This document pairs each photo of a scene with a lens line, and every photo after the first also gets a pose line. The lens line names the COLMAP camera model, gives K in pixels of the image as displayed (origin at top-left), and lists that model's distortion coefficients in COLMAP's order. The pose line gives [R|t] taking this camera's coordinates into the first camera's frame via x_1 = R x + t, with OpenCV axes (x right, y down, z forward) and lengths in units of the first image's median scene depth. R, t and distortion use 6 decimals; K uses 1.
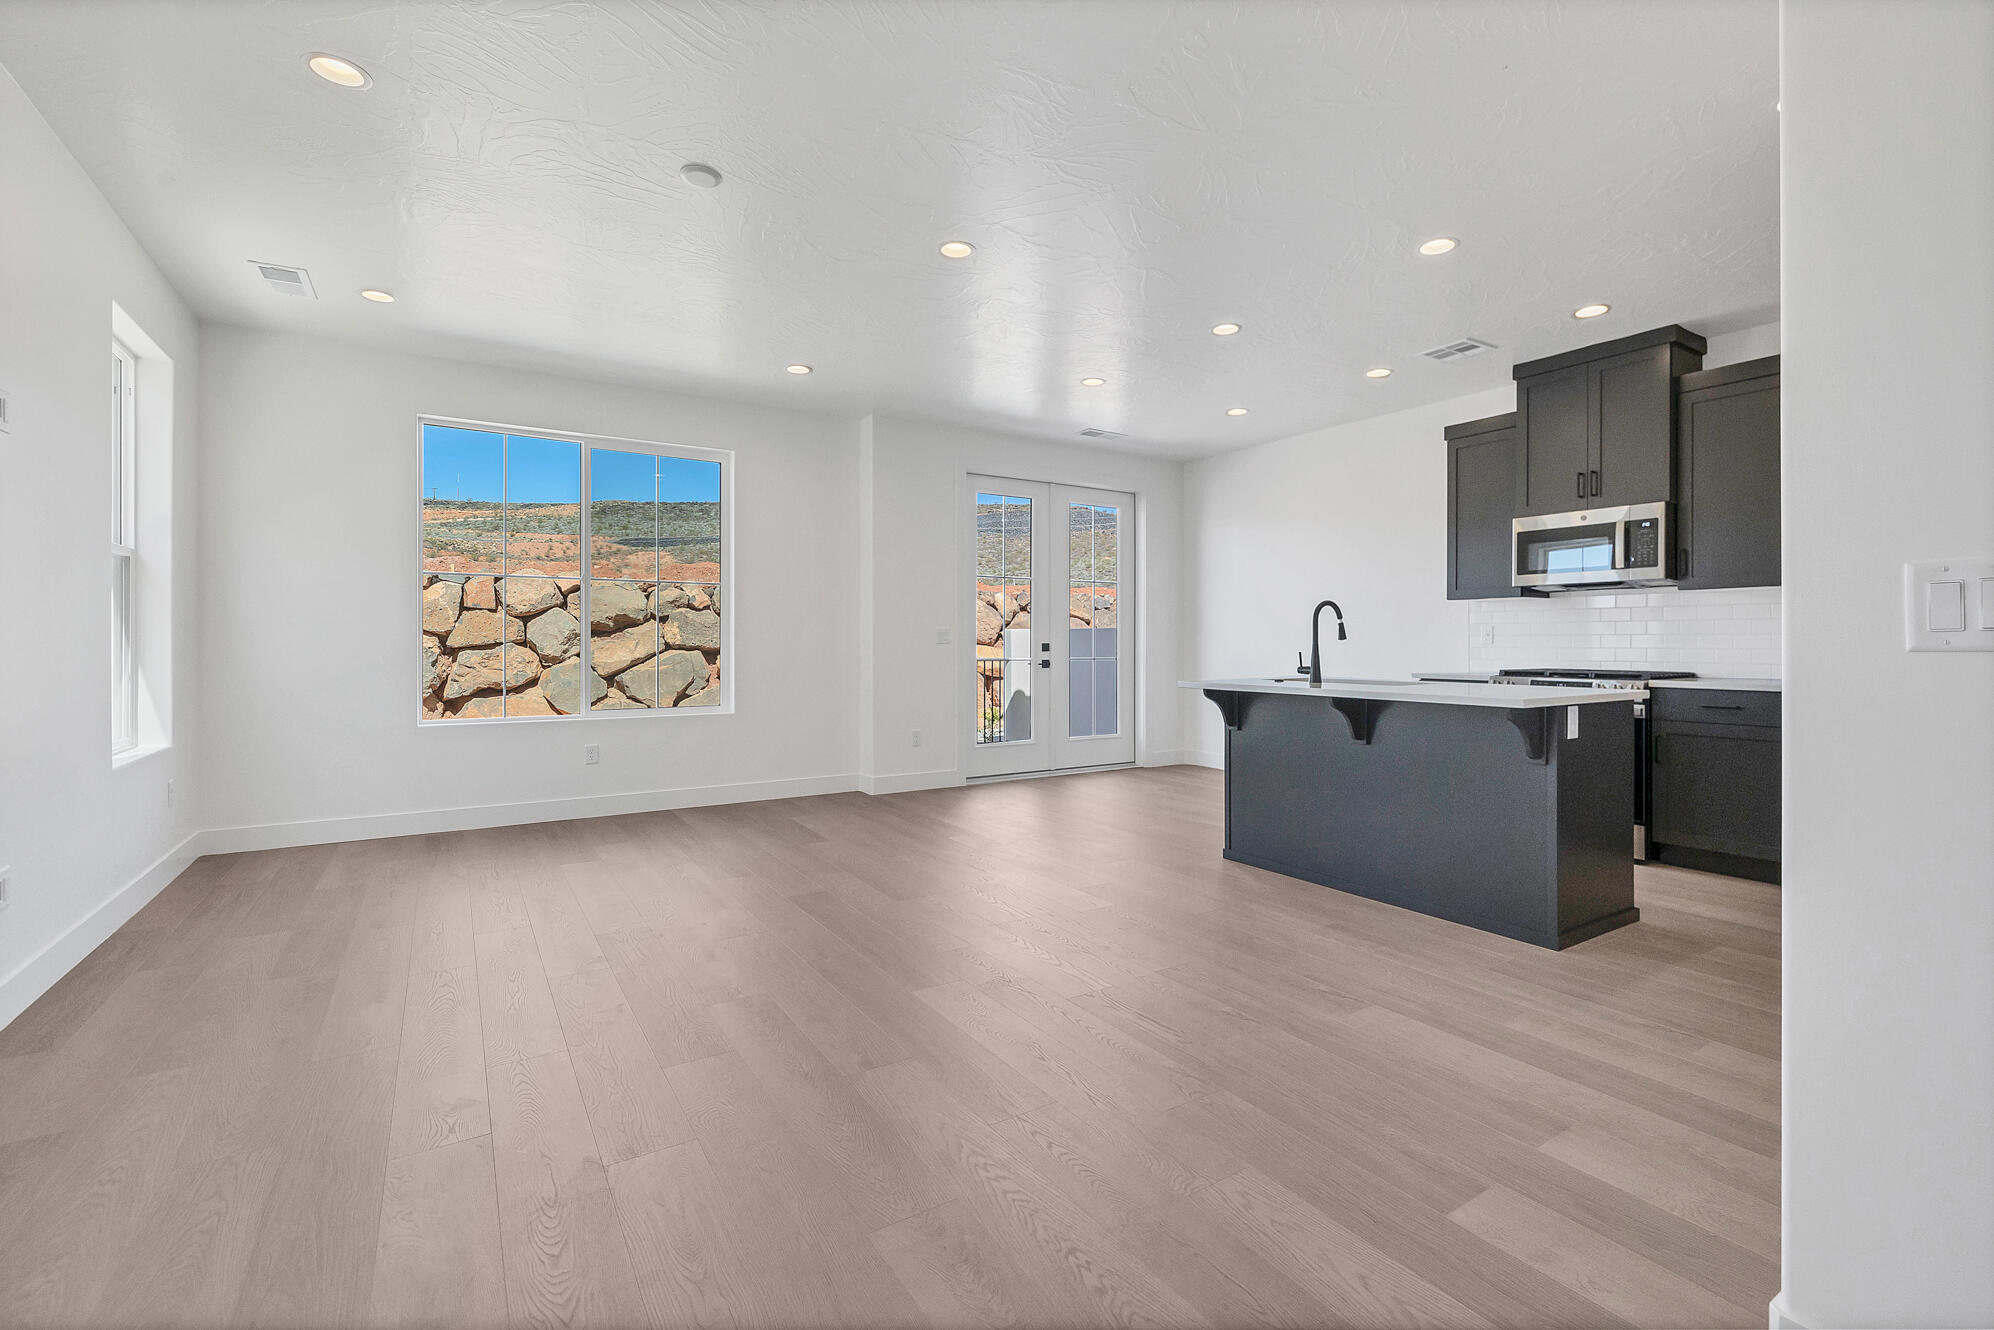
lens RADIAL K [[869.4, 0, 1007.9], [0, 869.4, 645.5], [0, 0, 1]] dist [0.002617, 0.000541]
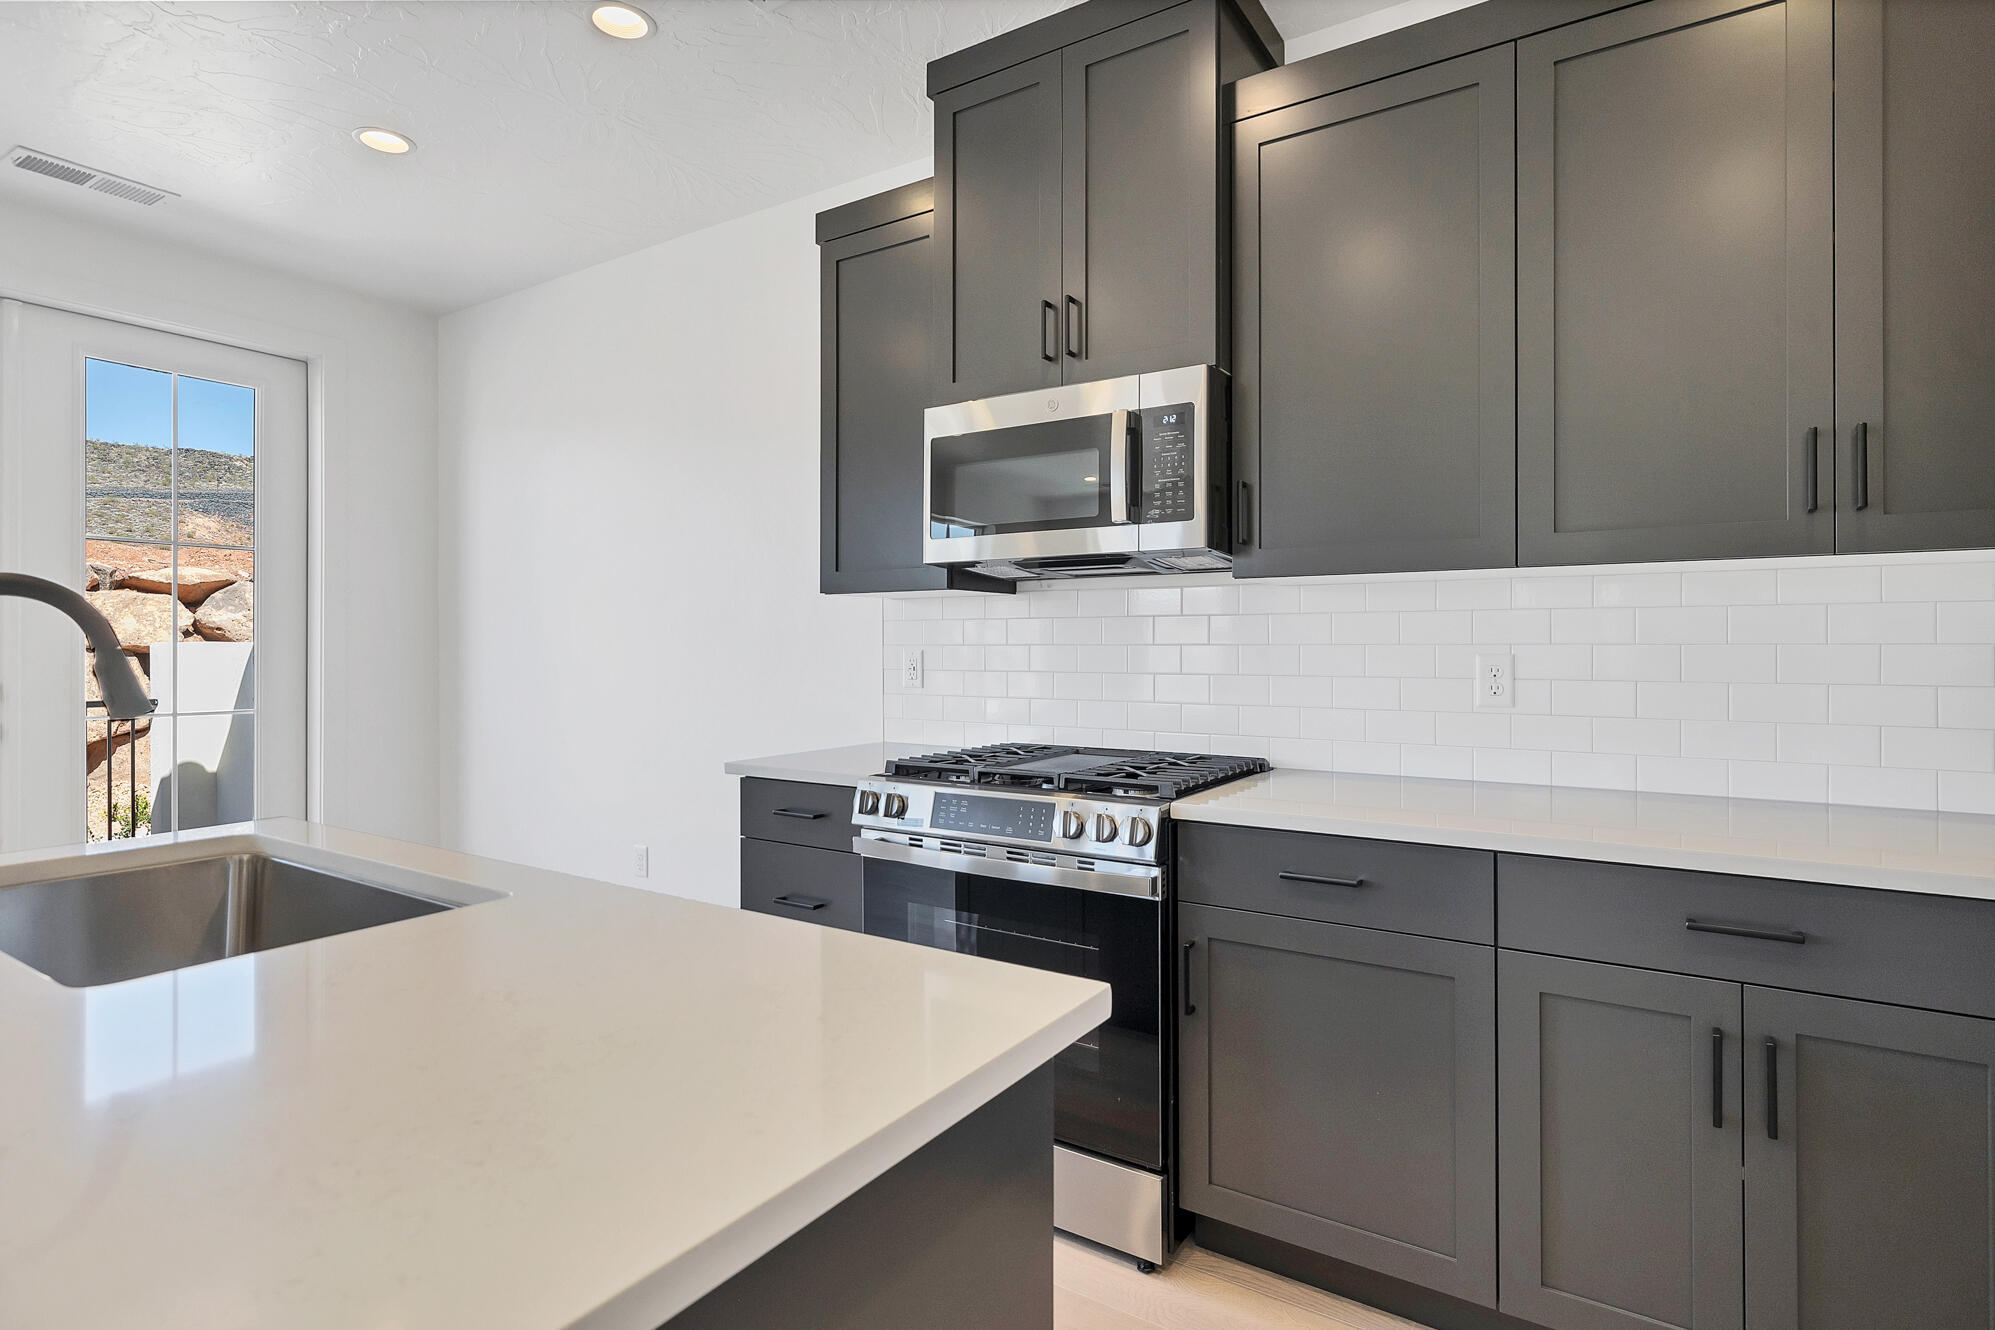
lens RADIAL K [[1004.1, 0, 998.0], [0, 1004.1, 645.5], [0, 0, 1]] dist [-0.003026, -0.000204]
pose [[0.915163, -0.003662, 0.403068, 0.452090], [0.003909, 0.999992, 0.000209, -0.030159], [-0.403065, 0.001385, 0.915170, 0.578924]]
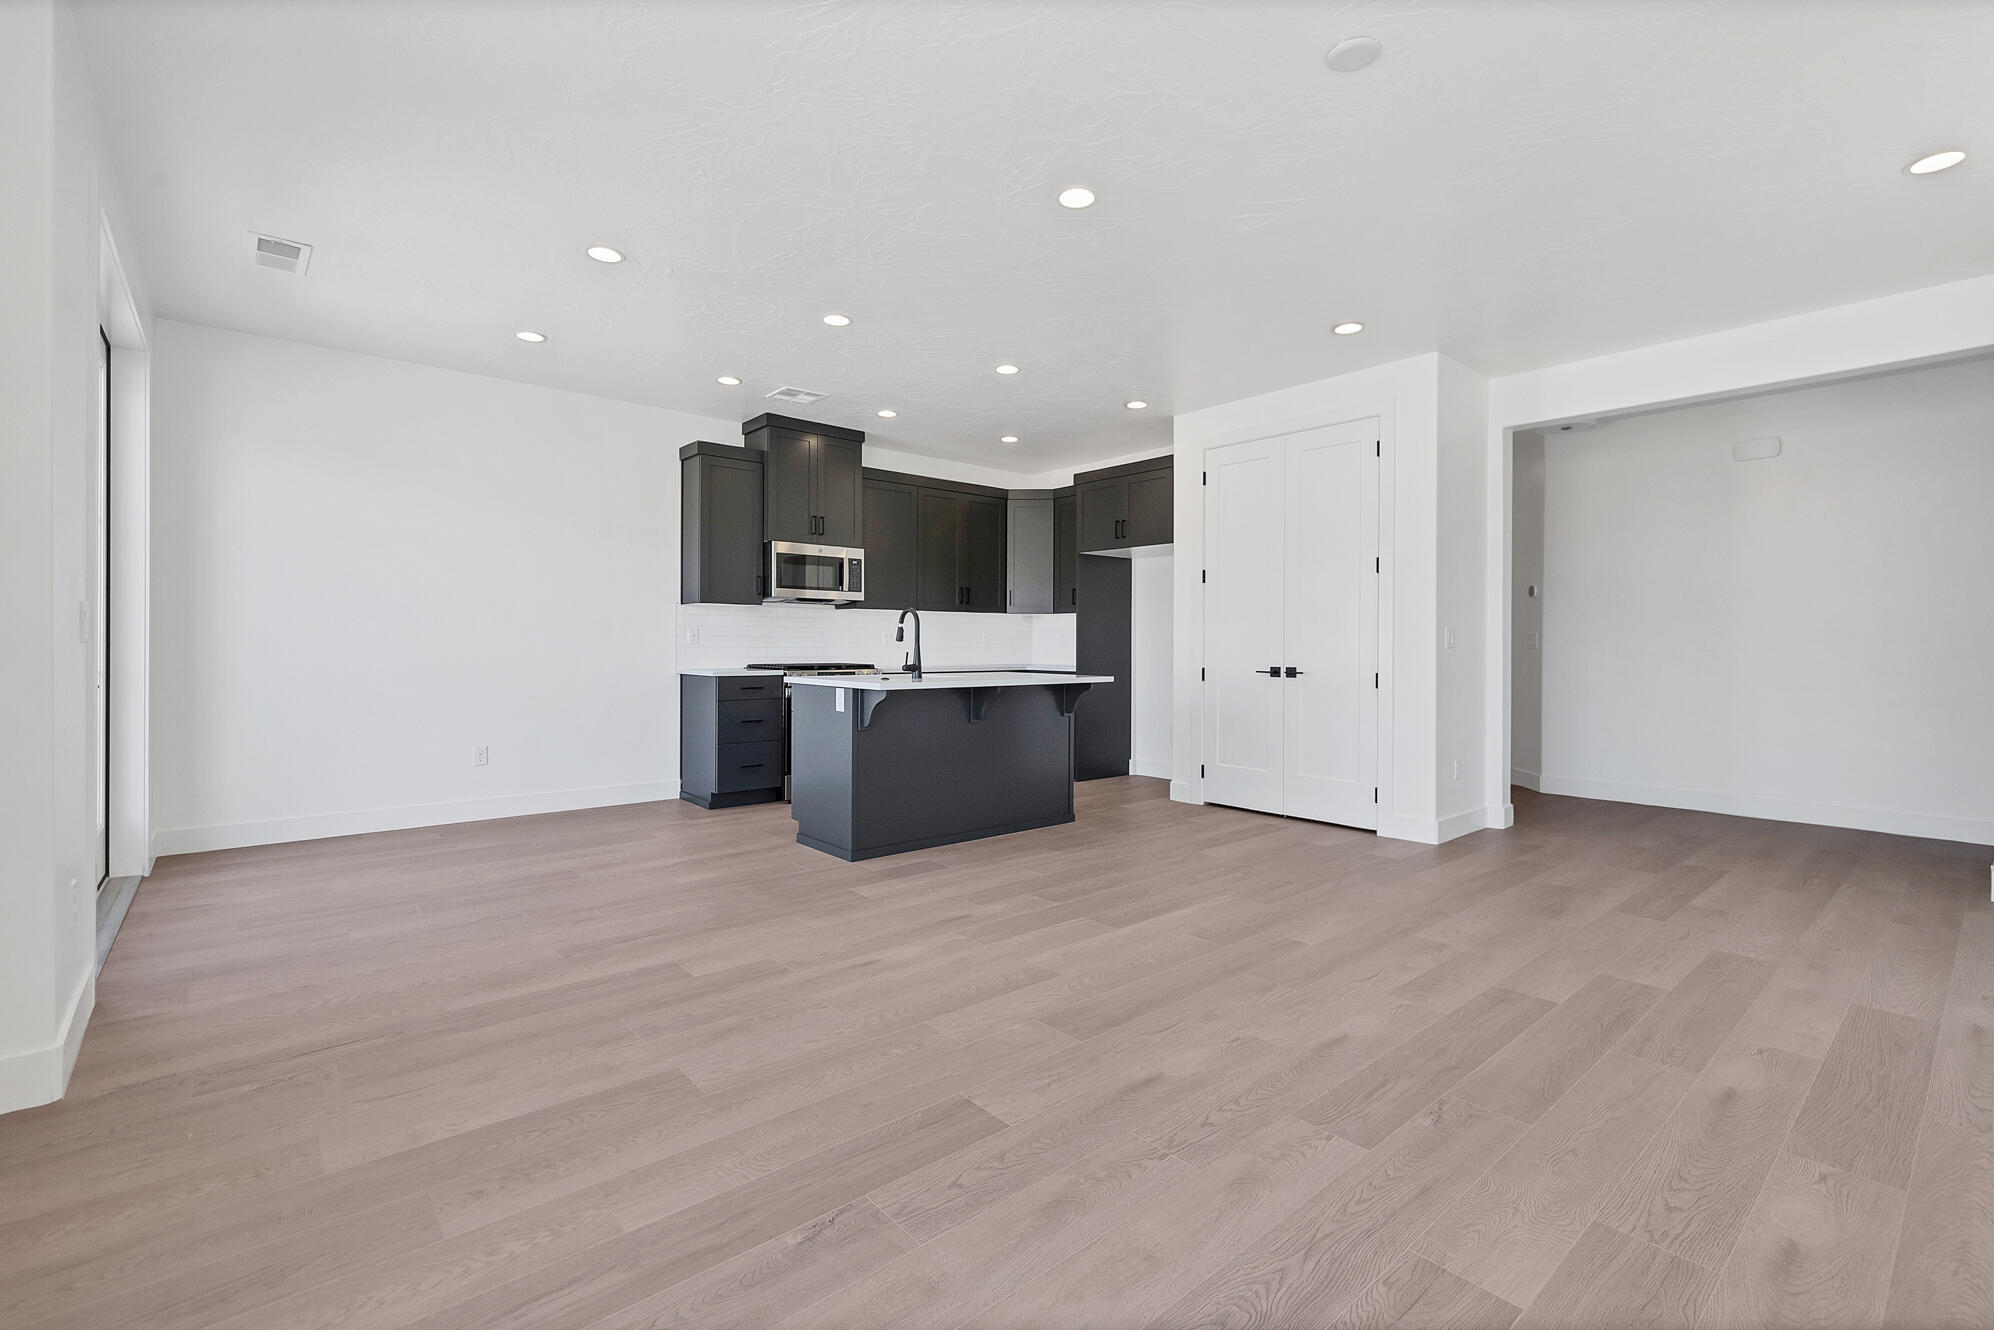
lens RADIAL K [[869.4, 0, 1007.9], [0, 869.4, 645.5], [0, 0, 1]] dist [0.002617, 0.000541]
pose [[-0.141727, -0.005954, 0.989888, -0.753539], [-0.003041, 0.999980, 0.005579, -0.007079], [-0.989901, -0.002219, -0.141742, 0.932240]]
